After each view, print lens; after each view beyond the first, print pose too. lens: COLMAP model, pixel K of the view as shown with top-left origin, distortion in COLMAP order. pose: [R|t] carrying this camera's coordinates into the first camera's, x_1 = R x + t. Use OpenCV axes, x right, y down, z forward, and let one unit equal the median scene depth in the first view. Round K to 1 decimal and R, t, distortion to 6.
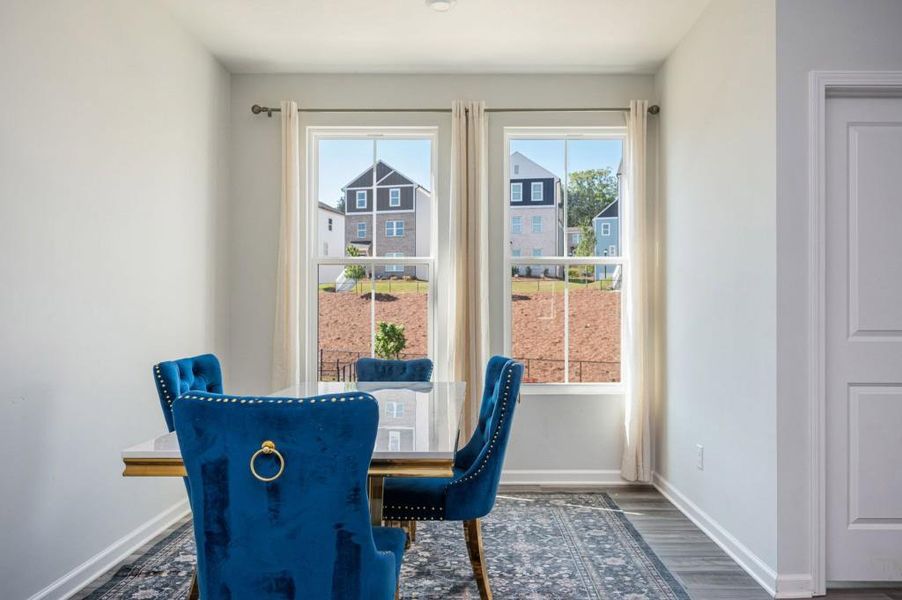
lens RADIAL K [[646.8, 0, 474.3], [0, 646.8, 304.6], [0, 0, 1]] dist [-0.002410, -0.000242]
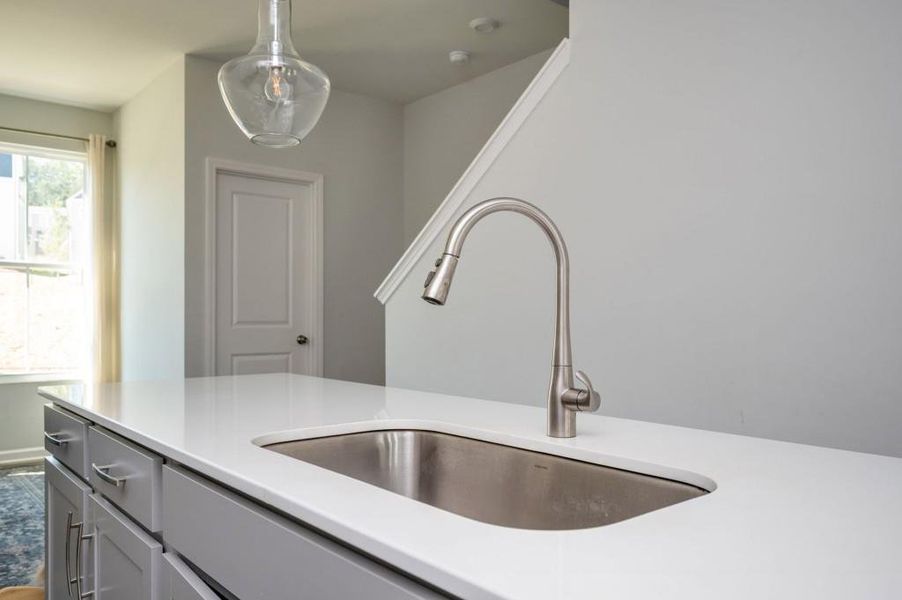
lens RADIAL K [[690.8, 0, 449.4], [0, 690.8, 318.0], [0, 0, 1]] dist [-0.002460, 0.002667]
pose [[0.773395, -0.002667, 0.633919, -0.055410], [-0.010981, 0.999785, 0.017603, -0.002742], [-0.633829, -0.020575, 0.773199, -0.419938]]
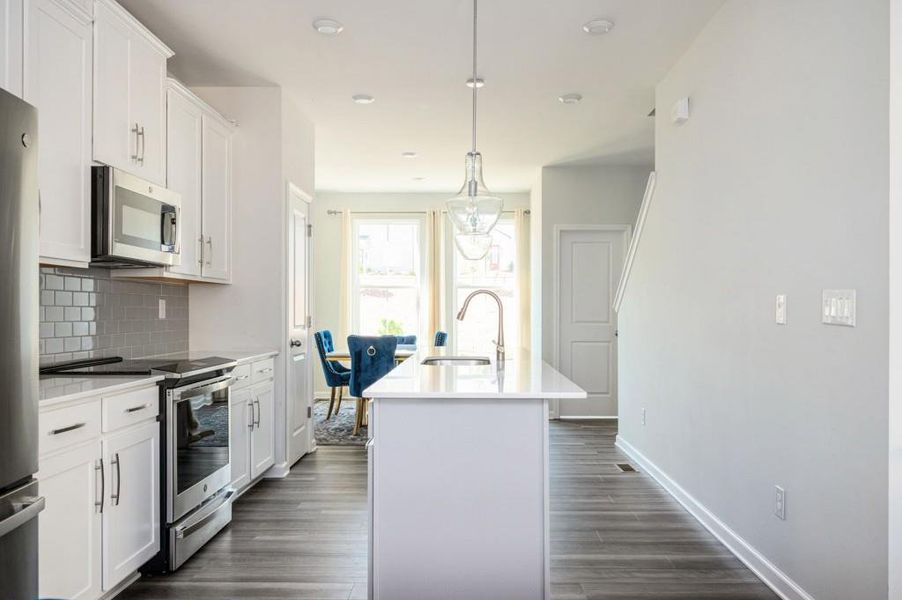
lens RADIAL K [[690.8, 0, 449.4], [0, 690.8, 318.0], [0, 0, 1]] dist [-0.002460, 0.002667]
pose [[0.999174, 0.000493, -0.040642, 0.124602], [0.000640, 0.999611, 0.027873, -0.032929], [0.040639, -0.027876, 0.998785, -1.159332]]
